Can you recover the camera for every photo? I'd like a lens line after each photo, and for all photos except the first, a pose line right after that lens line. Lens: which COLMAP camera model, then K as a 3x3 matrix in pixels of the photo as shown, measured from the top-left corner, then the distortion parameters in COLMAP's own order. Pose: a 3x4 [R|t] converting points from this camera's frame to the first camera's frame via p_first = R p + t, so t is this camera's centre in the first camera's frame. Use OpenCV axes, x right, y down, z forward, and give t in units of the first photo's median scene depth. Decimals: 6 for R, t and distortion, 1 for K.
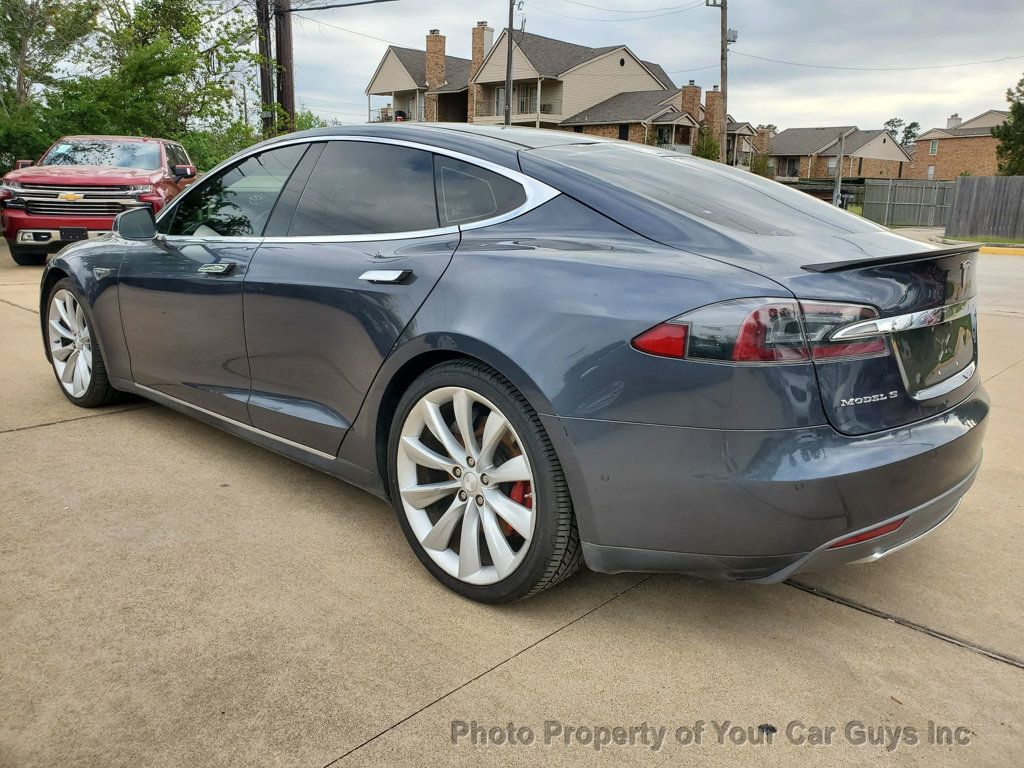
lens RADIAL K [[801.1, 0, 563.9], [0, 801.1, 351.5], [0, 0, 1]] dist [0.008539, 0.006751]
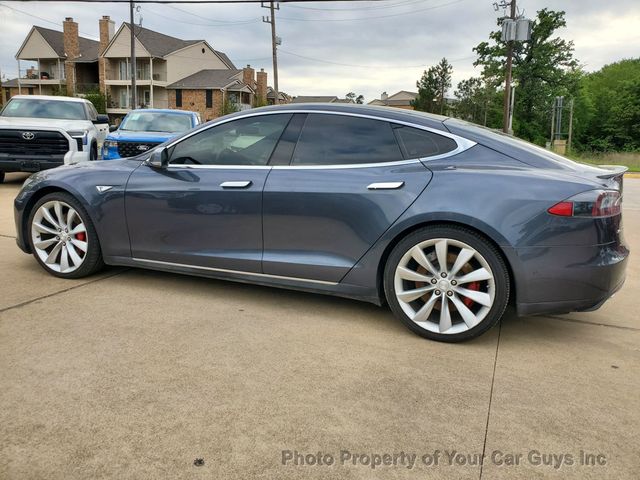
lens RADIAL K [[500.9, 0, 321.4], [0, 500.9, 228.0], [0, 0, 1]] dist [0.008700, 0.010461]
pose [[0.930142, -0.055120, 0.363040, -0.099768], [0.057027, 0.998358, 0.005472, -0.000766], [-0.362745, 0.015613, 0.931757, -0.009231]]
